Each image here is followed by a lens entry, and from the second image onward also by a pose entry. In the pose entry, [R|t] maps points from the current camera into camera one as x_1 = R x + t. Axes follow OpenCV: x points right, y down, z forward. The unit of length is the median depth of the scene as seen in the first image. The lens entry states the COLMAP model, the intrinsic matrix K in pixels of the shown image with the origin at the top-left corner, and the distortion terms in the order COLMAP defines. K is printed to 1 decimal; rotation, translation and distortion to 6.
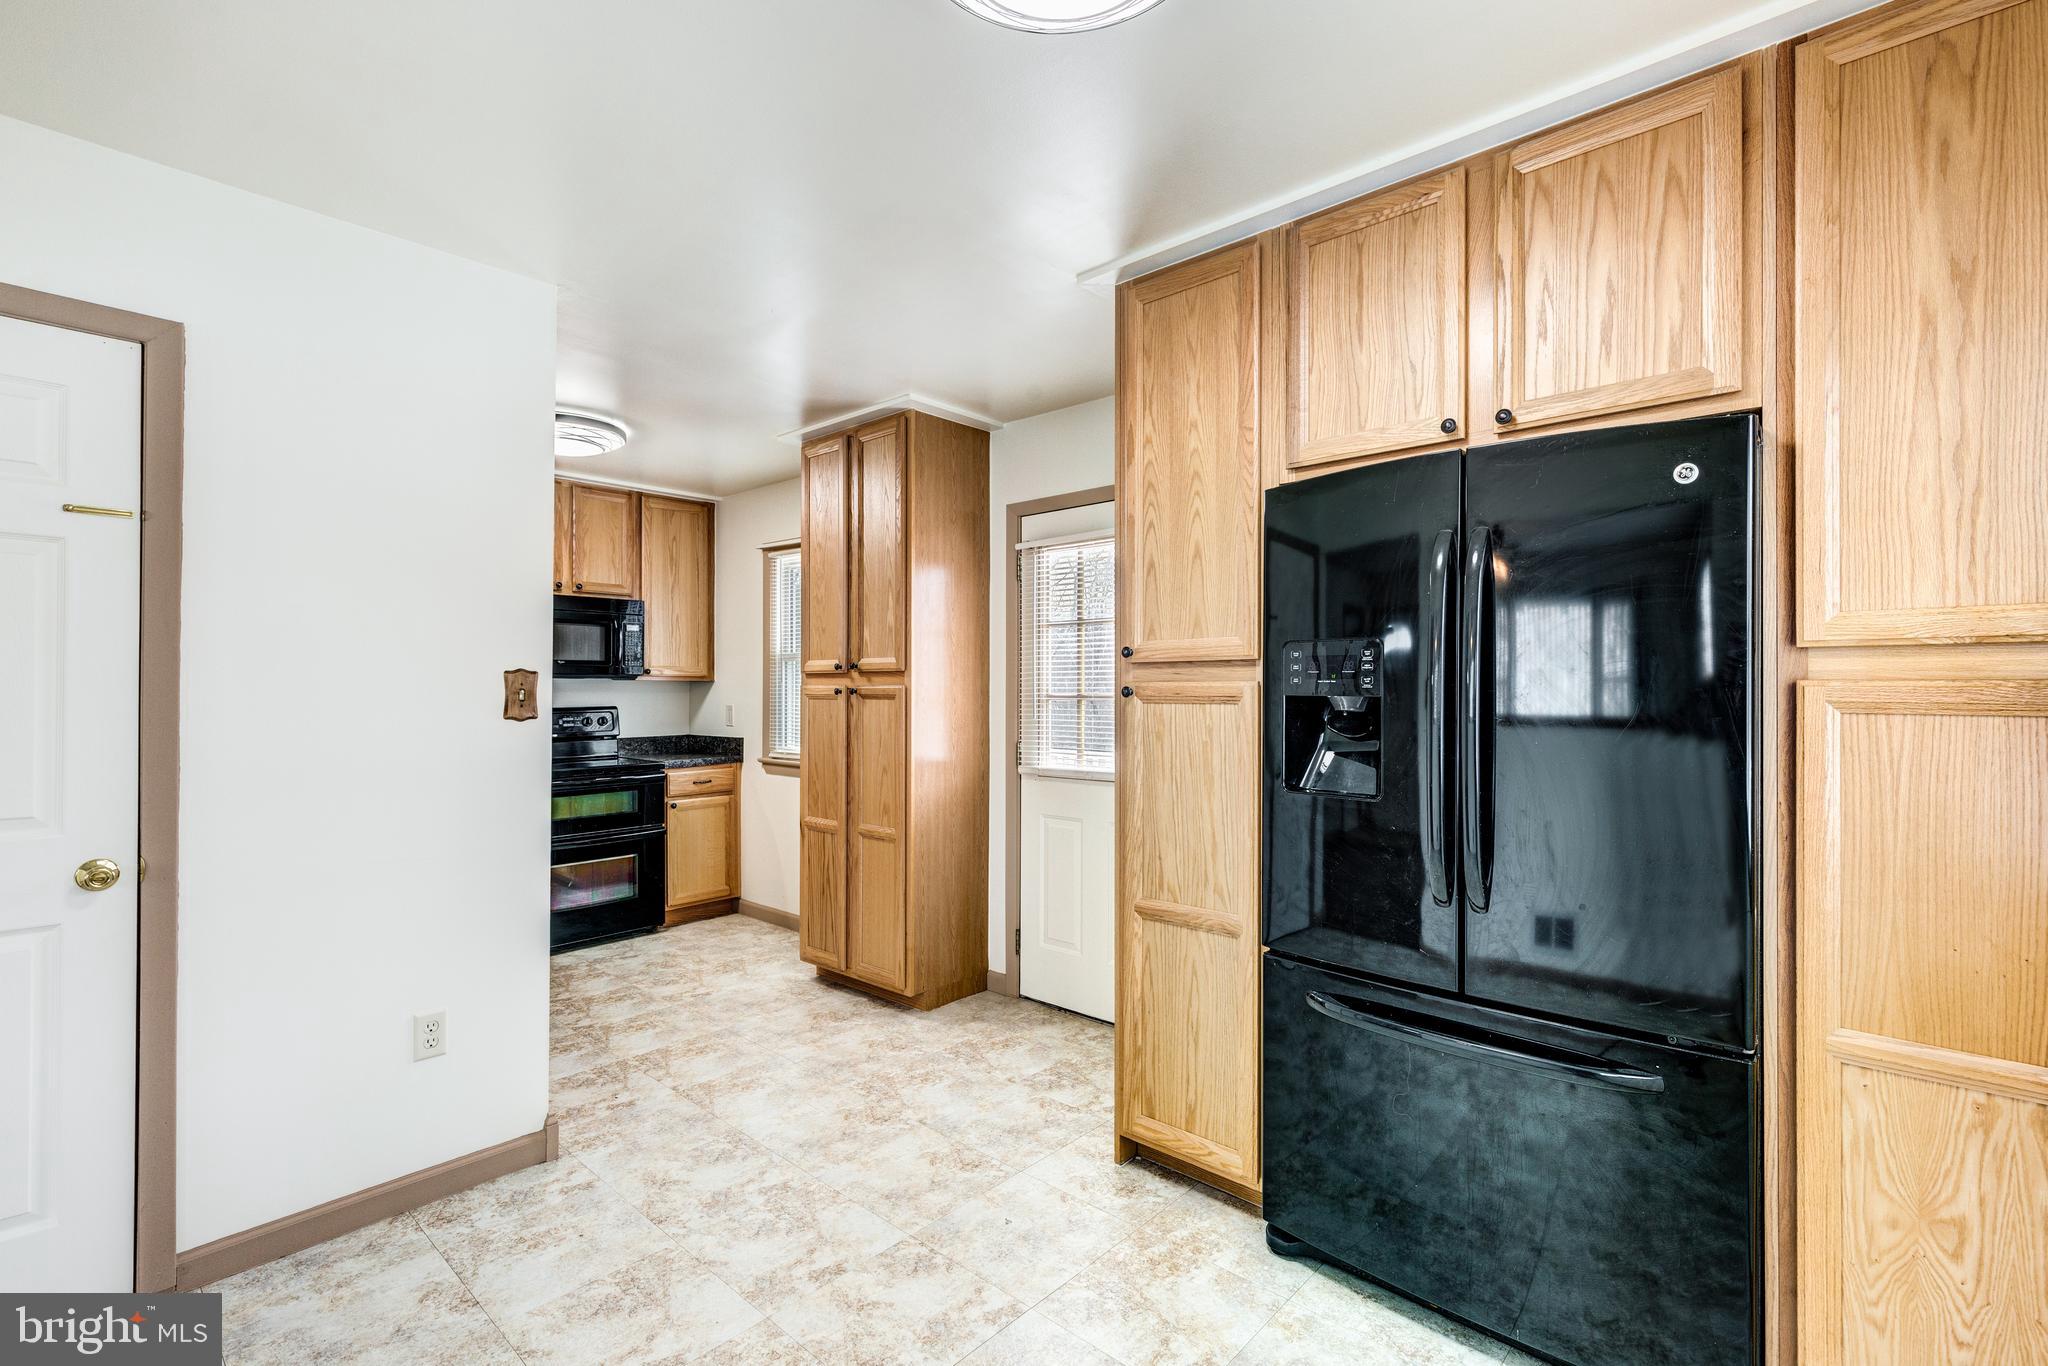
lens RADIAL K [[932.8, 0, 1045.4], [0, 932.8, 685.5], [0, 0, 1]] dist [0.003886, 0.000268]
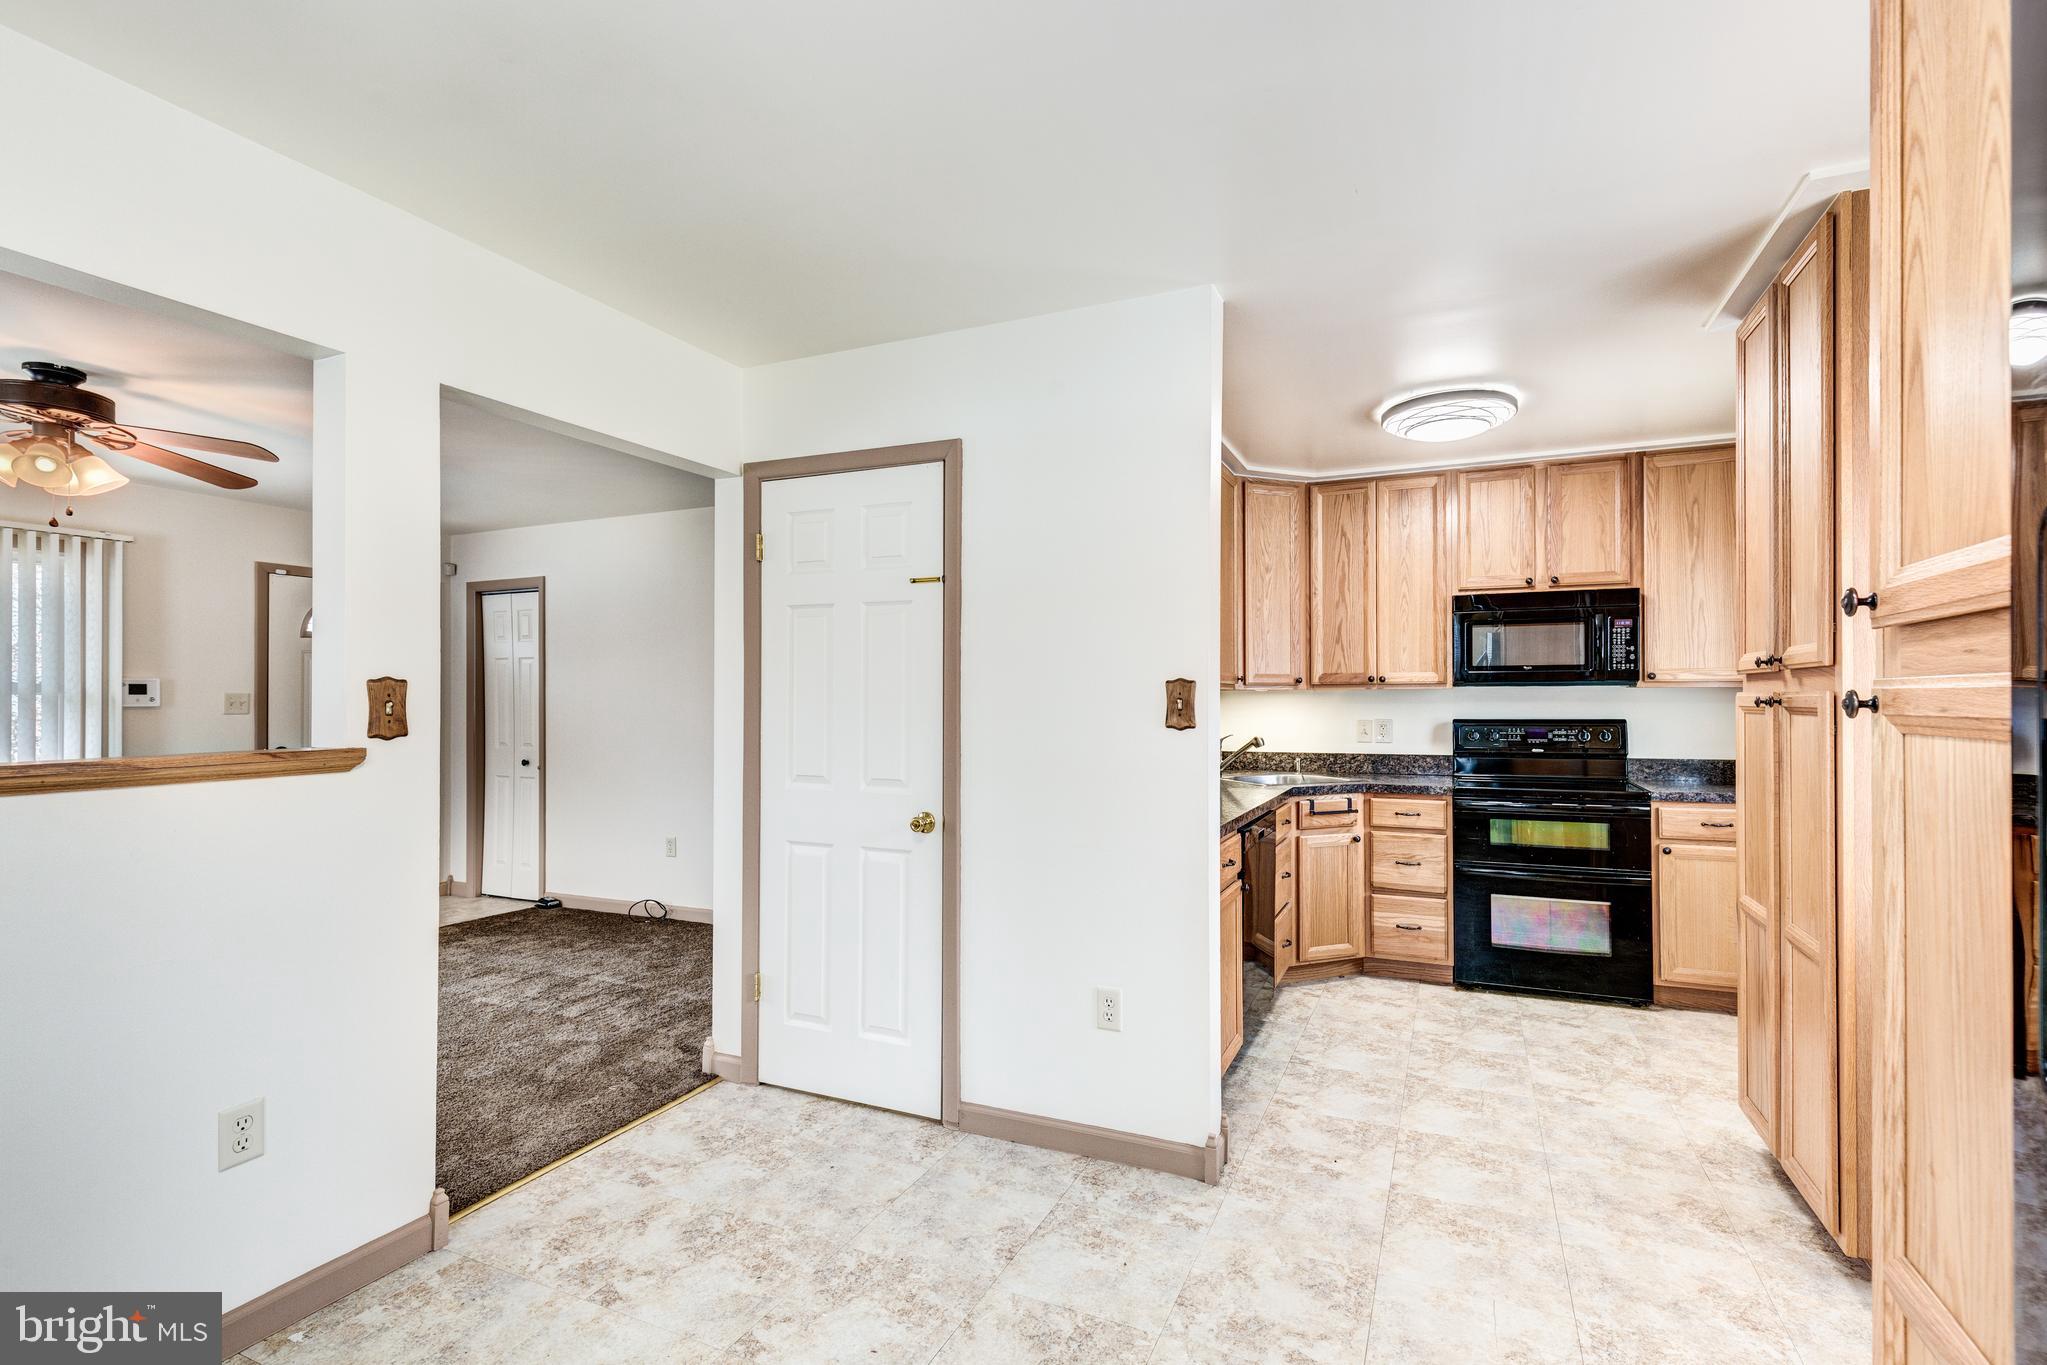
lens RADIAL K [[932.4, 0, 1044.8], [0, 932.4, 685.0], [0, 0, 1]] dist [0.003886, 0.000268]
pose [[0.300242, -0.014008, -0.953760, 0.235333], [0.004085, 0.999902, -0.013400, 0.001726], [0.953854, 0.000127, 0.300270, 0.365429]]
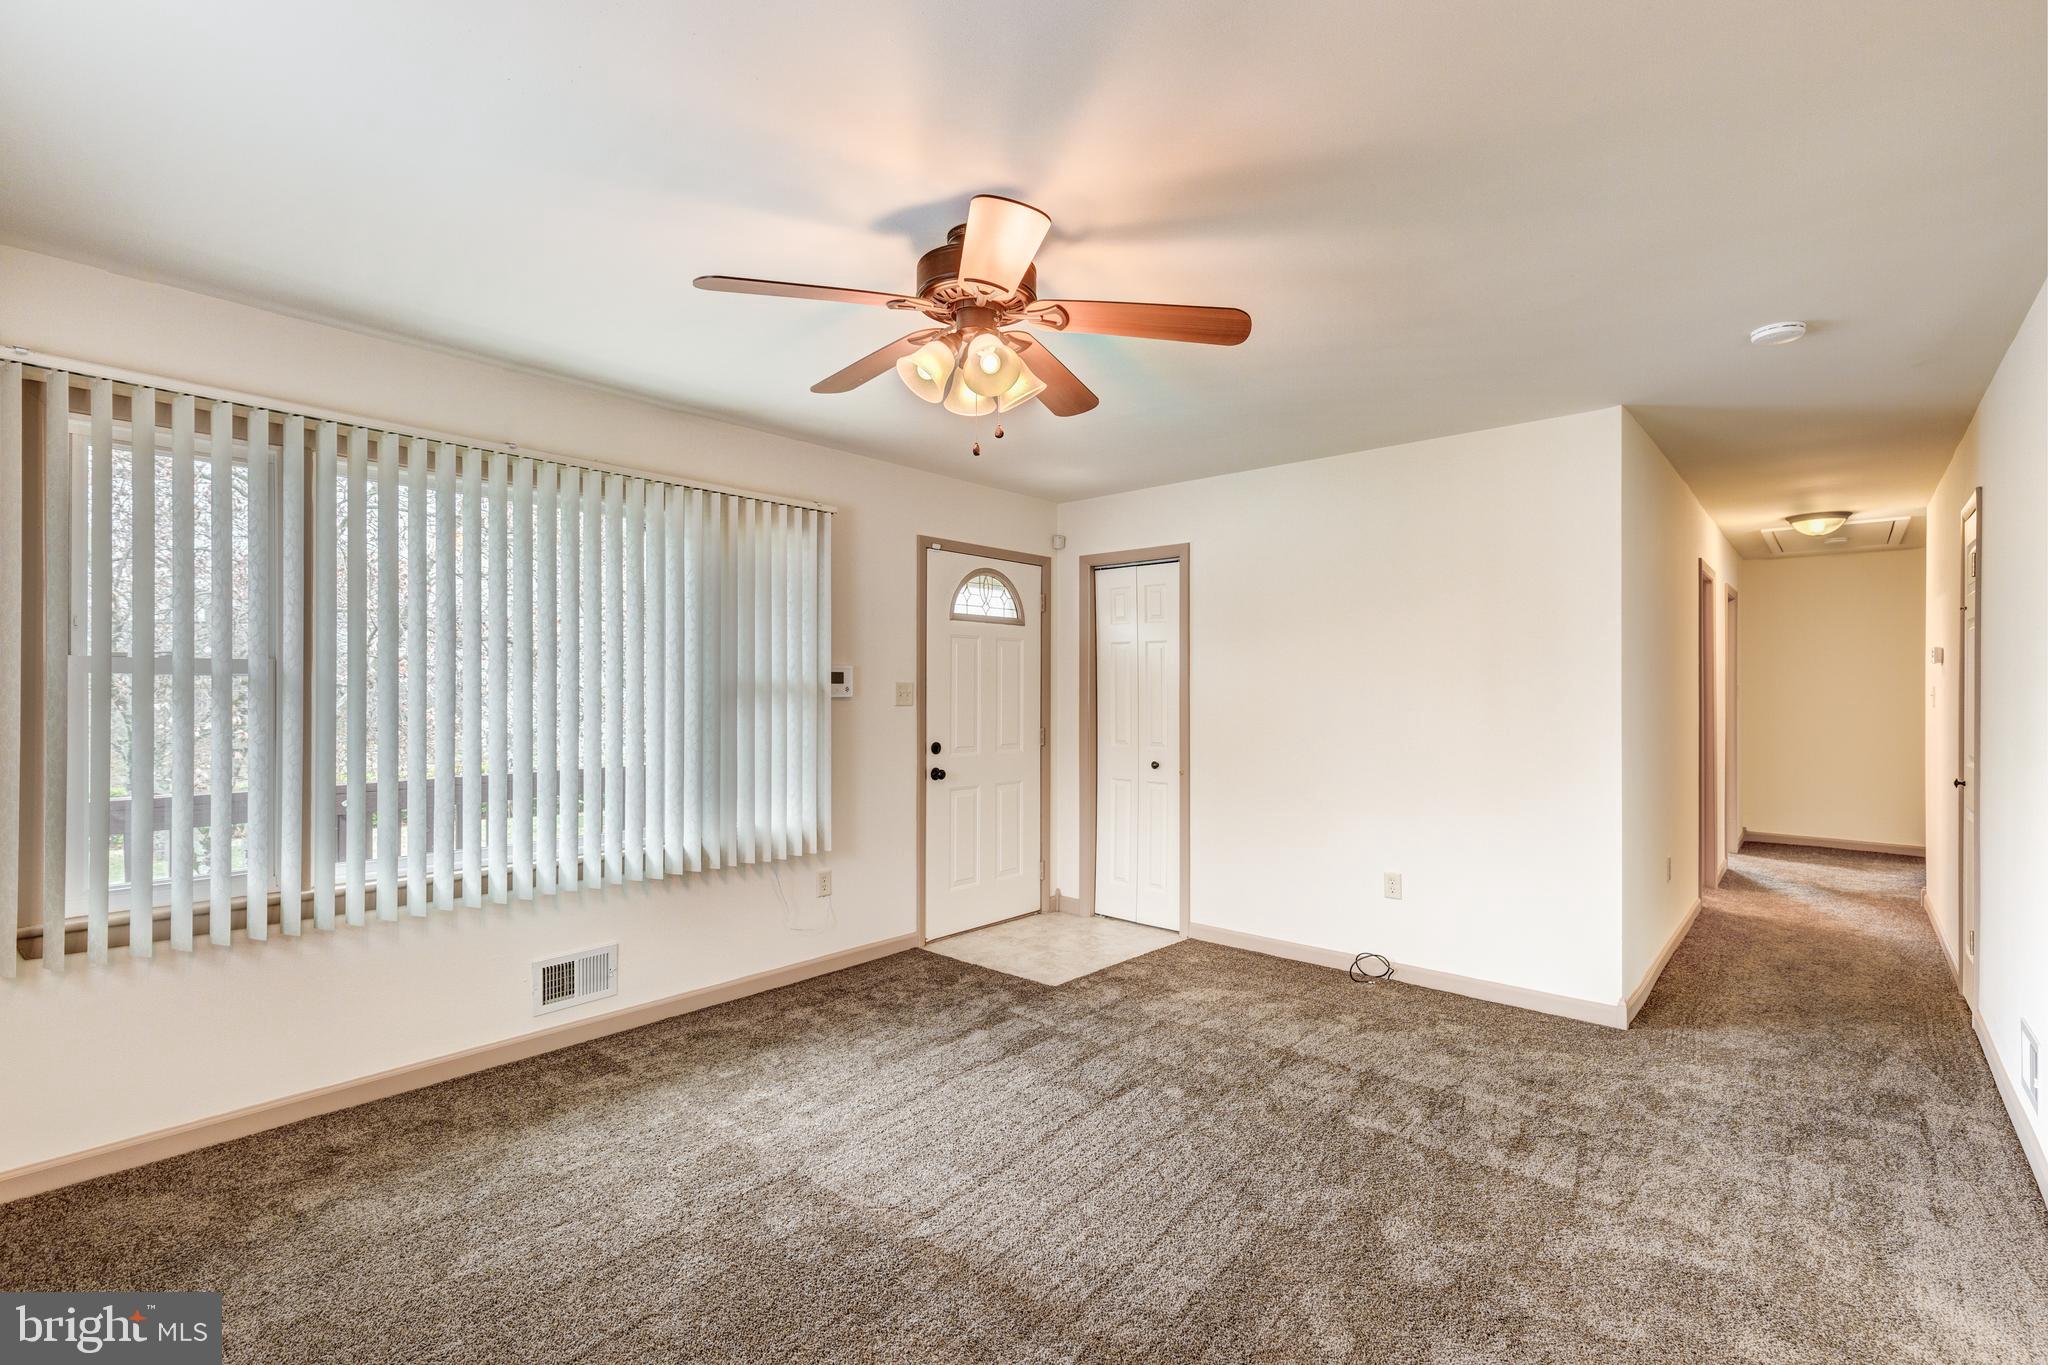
lens RADIAL K [[907.3, 0, 1024.0], [0, 907.3, 682.5], [0, 0, 1]] dist [0.001032, 0.000126]
pose [[-0.007805, -0.002913, -0.999965, -0.244472], [-0.002330, 0.999993, -0.002895, -0.006405], [0.999967, 0.002308, -0.007812, -0.191808]]
